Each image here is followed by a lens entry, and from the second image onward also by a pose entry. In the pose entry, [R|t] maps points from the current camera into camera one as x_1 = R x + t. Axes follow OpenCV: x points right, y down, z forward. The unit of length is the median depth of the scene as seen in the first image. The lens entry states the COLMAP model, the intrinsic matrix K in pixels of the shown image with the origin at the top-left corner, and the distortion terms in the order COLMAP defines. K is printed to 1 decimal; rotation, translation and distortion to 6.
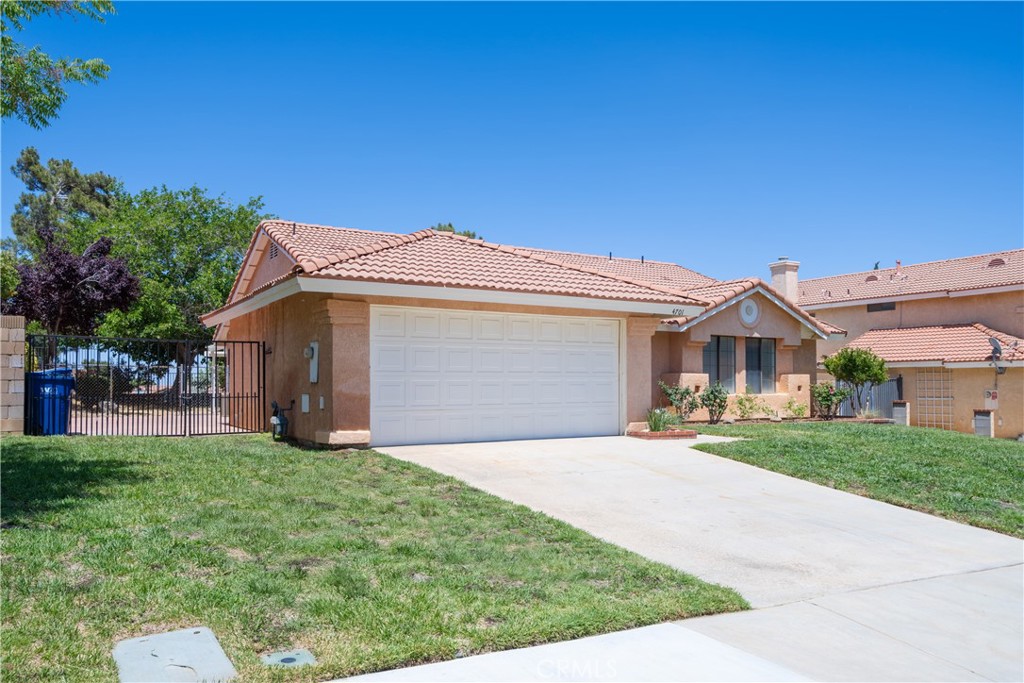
lens RADIAL K [[752.2, 0, 513.4], [0, 752.2, 370.1], [0, 0, 1]] dist [-0.009561, -0.002927]
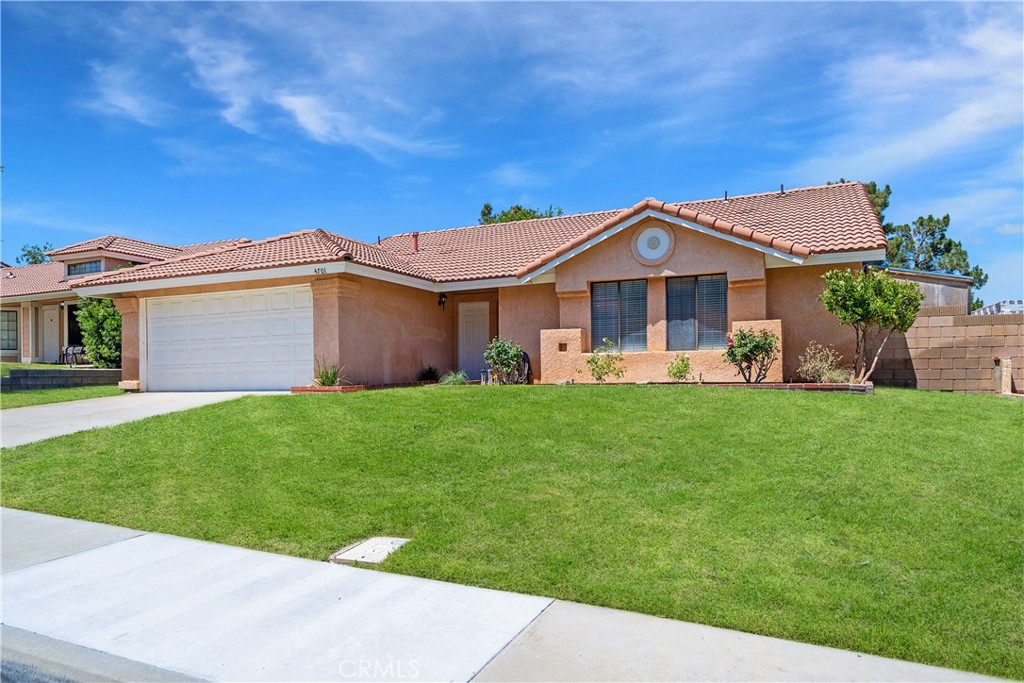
lens RADIAL K [[674.9, 0, 512.1], [0, 674.9, 370.5], [0, 0, 1]] dist [-0.001369, 0.000666]
pose [[0.577583, -0.015627, -0.816182, 0.956014], [0.029716, 0.999557, 0.001891, 0.055104], [0.815791, -0.025346, 0.577792, 0.579075]]
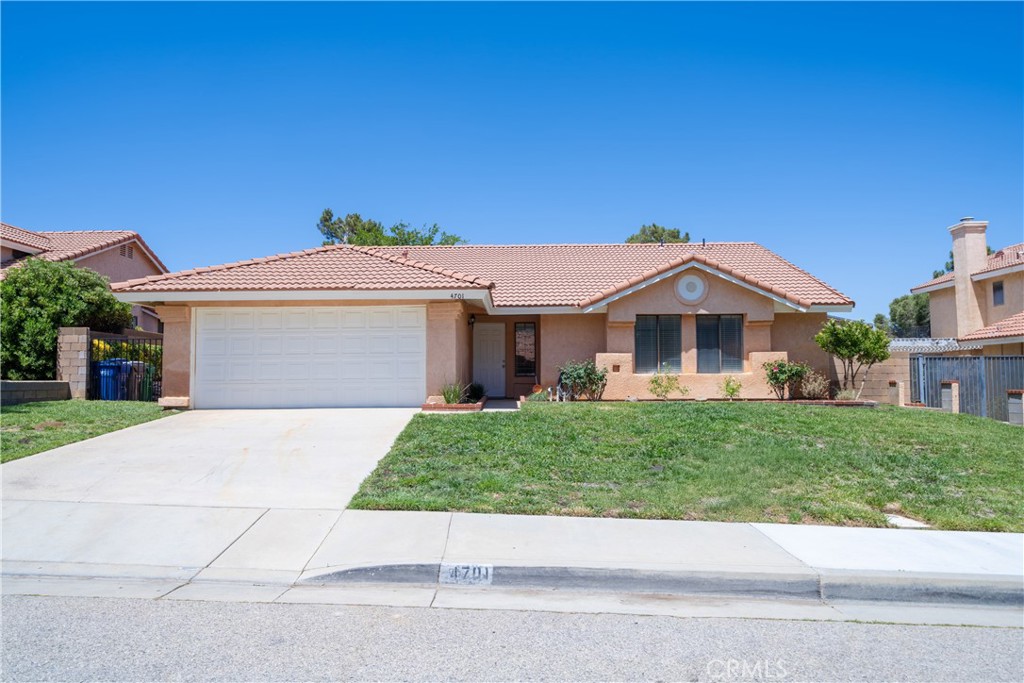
lens RADIAL K [[685.8, 0, 512.0], [0, 685.8, 341.5], [0, 0, 1]] dist [-0.003454, -0.001565]
pose [[0.854285, -0.035561, -0.518586, 0.690439], [0.017378, 0.999053, -0.039881, 0.026431], [0.519514, 0.025058, 0.854095, 0.155114]]
